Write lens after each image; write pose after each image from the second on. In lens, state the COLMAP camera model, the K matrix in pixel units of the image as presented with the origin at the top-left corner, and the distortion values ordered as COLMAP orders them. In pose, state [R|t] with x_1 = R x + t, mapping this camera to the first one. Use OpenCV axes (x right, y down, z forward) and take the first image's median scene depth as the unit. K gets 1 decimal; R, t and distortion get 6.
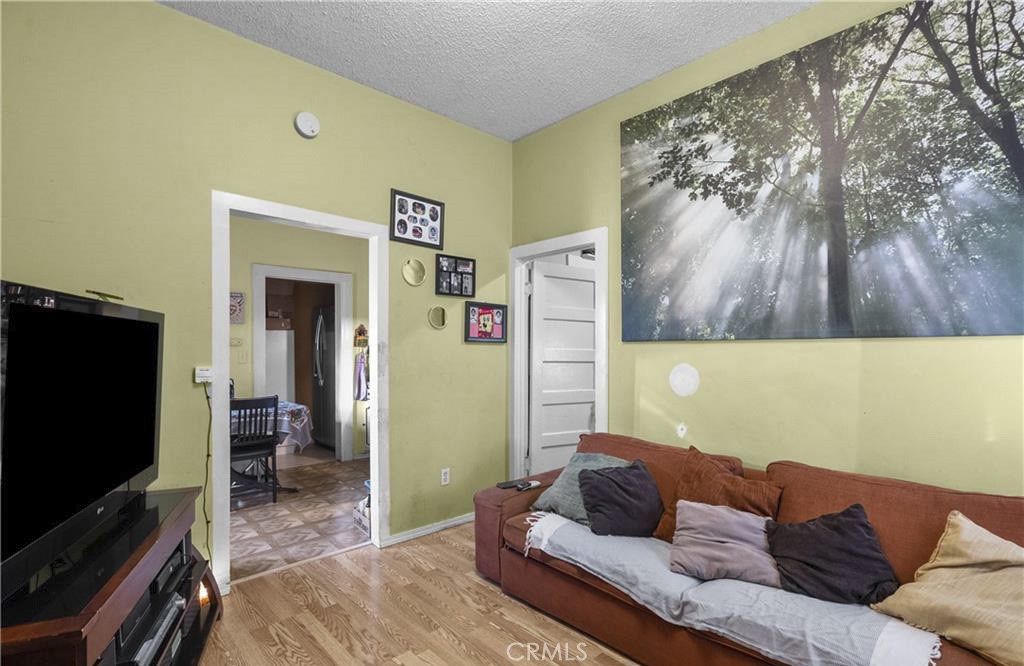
lens RADIAL K [[470.3, 0, 506.9], [0, 470.3, 351.1], [0, 0, 1]] dist [-0.005931, 0.002521]
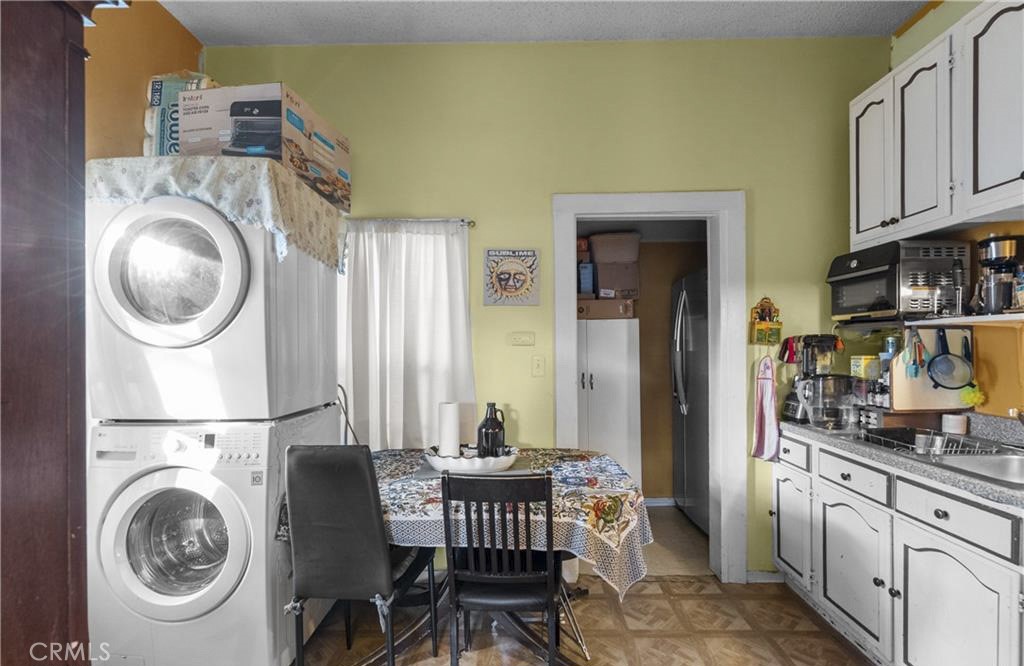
lens RADIAL K [[470.3, 0, 521.7], [0, 470.3, 353.3], [0, 0, 1]] dist [-0.005931, 0.002521]
pose [[0.740086, -0.000934, -0.672511, -0.176936], [0.002979, 0.999994, 0.001890, -0.002332], [0.672505, -0.003402, 0.740084, 0.497321]]
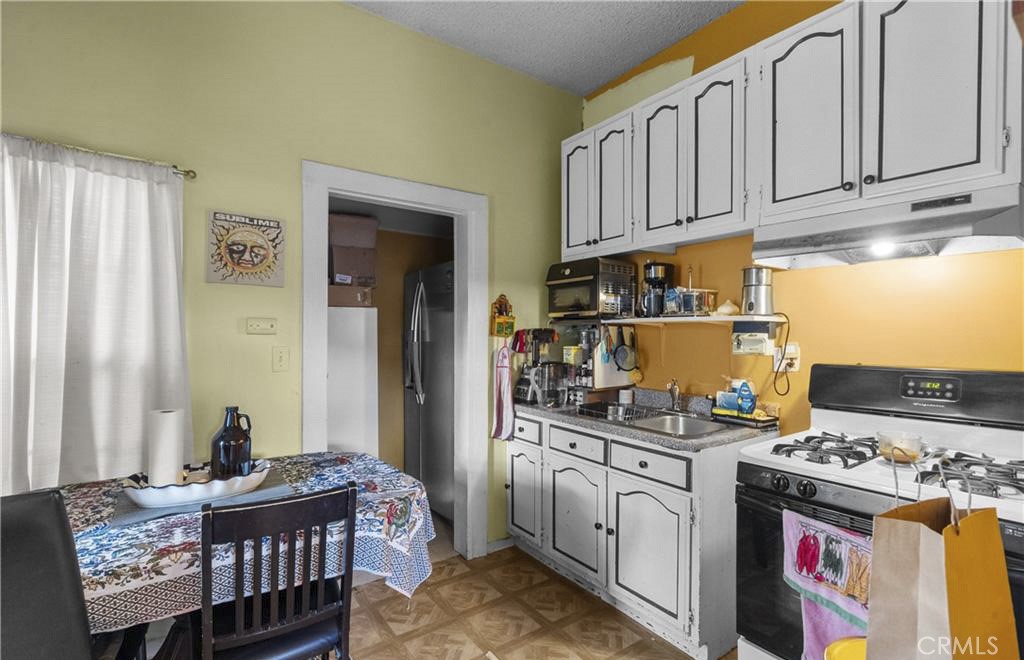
lens RADIAL K [[470.3, 0, 513.3], [0, 470.3, 336.0], [0, 0, 1]] dist [-0.005931, 0.002521]
pose [[0.994150, -0.000067, -0.108006, -0.243240], [-0.001319, 0.999918, -0.012759, -0.003118], [0.107998, 0.012827, 0.994068, 0.484976]]
